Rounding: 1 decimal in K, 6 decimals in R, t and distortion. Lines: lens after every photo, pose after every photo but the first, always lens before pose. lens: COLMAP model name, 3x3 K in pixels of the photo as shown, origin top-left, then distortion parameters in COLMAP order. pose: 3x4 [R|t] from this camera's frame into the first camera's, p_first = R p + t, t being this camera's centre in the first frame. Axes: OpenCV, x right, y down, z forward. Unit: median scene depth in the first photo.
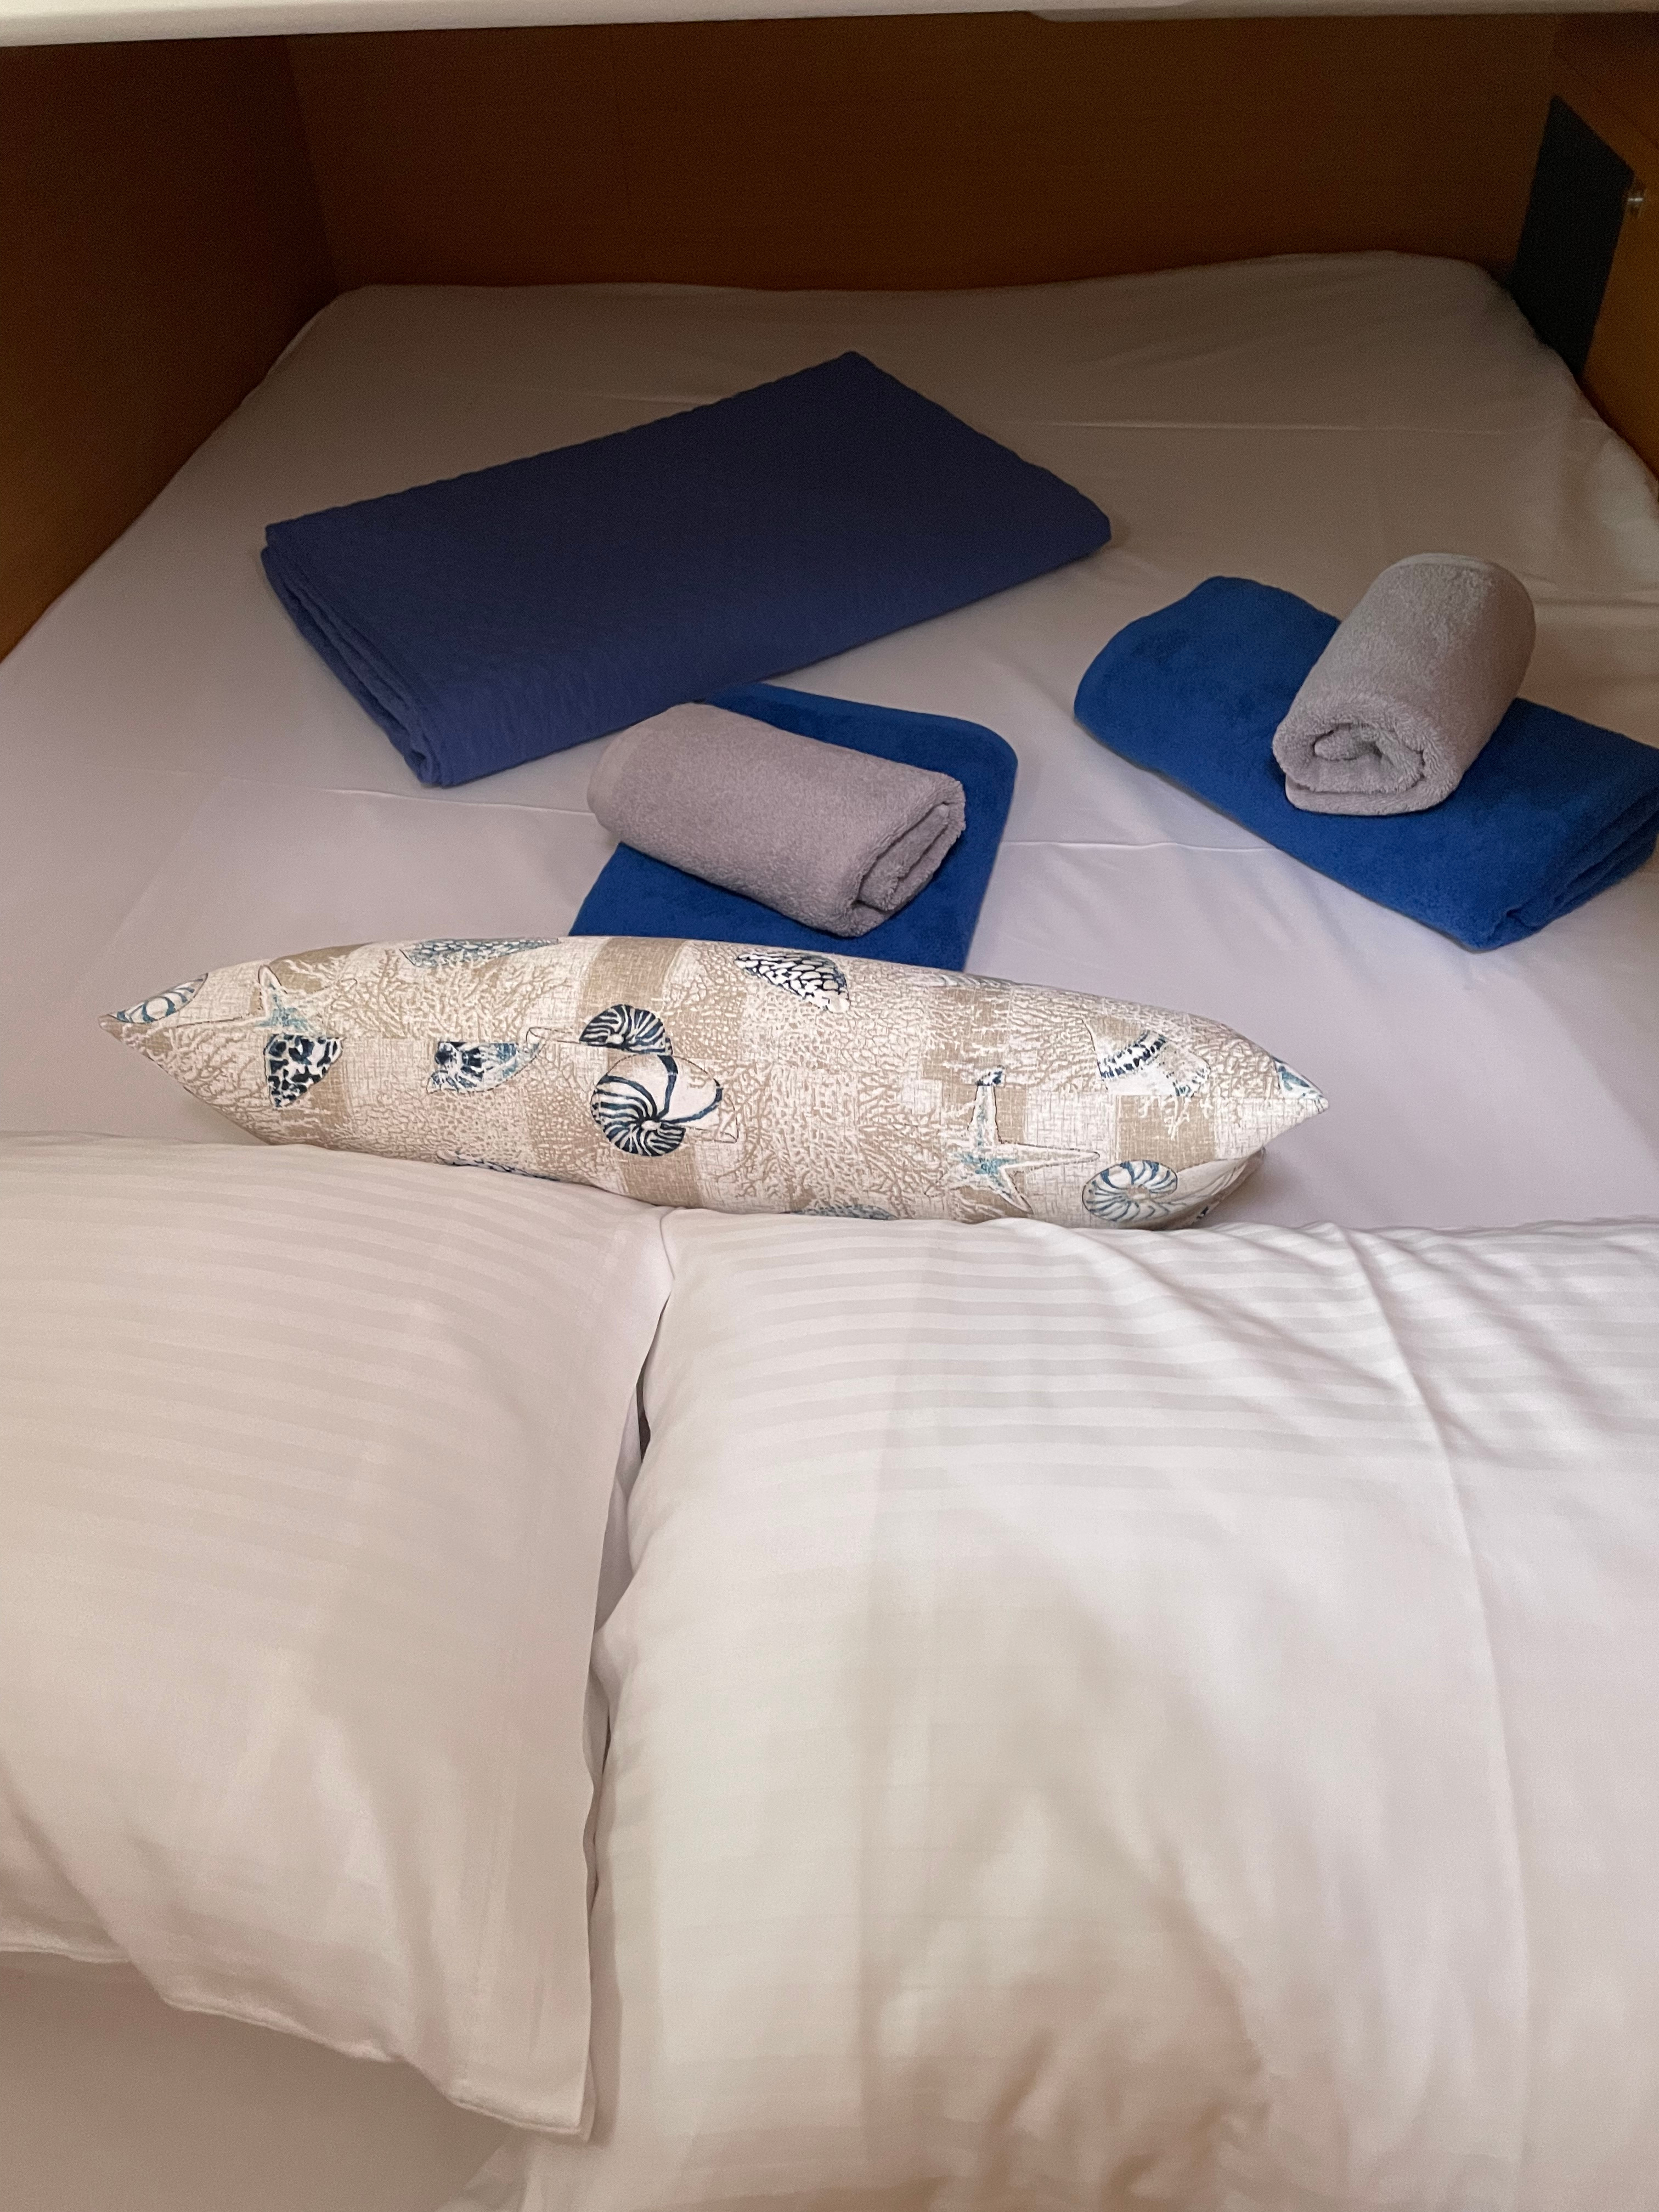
lens RADIAL K [[1683.9, 0, 826.0], [0, 1683.9, 1108.3], [0, 0, 1]] dist [0.083051, -0.108323]
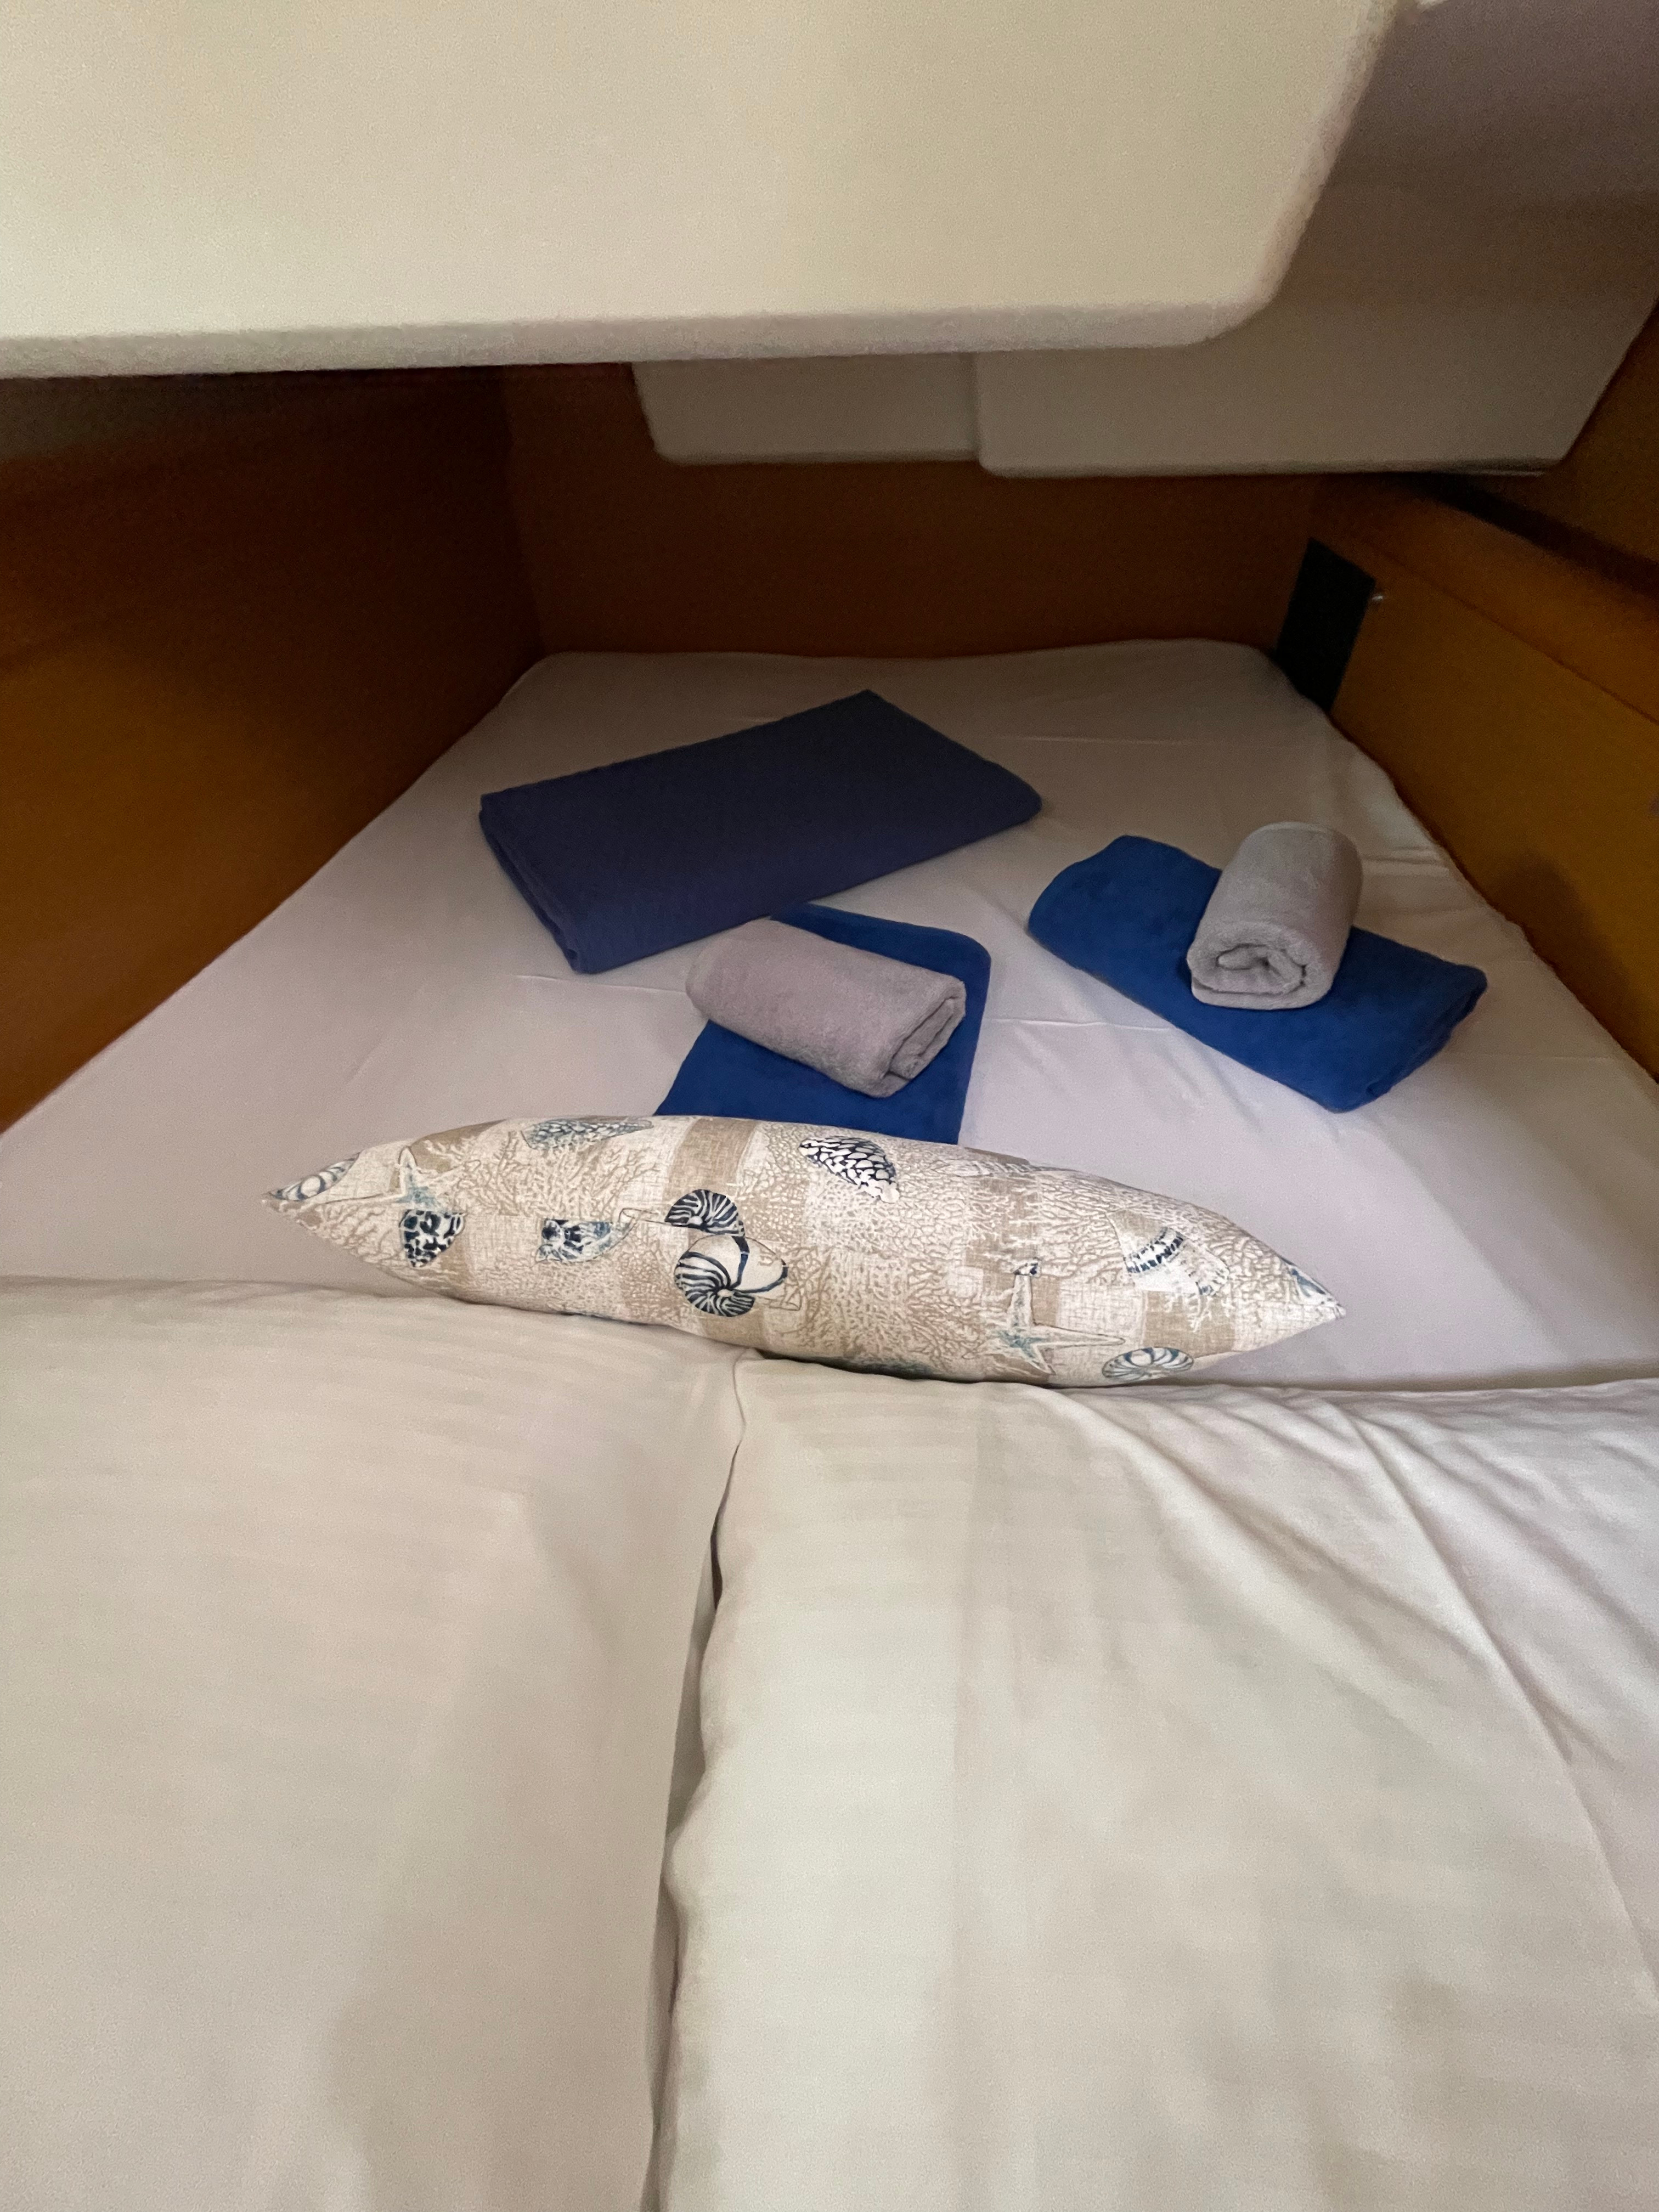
lens RADIAL K [[886.8, 0, 832.9], [0, 886.8, 1111.1], [0, 0, 1]] dist [-0.011230, 0.000310]
pose [[0.999936, 0.009673, 0.005866, -0.034461], [-0.009656, 0.999949, -0.002878, -0.113188], [-0.005894, 0.002821, 0.999979, 0.384469]]
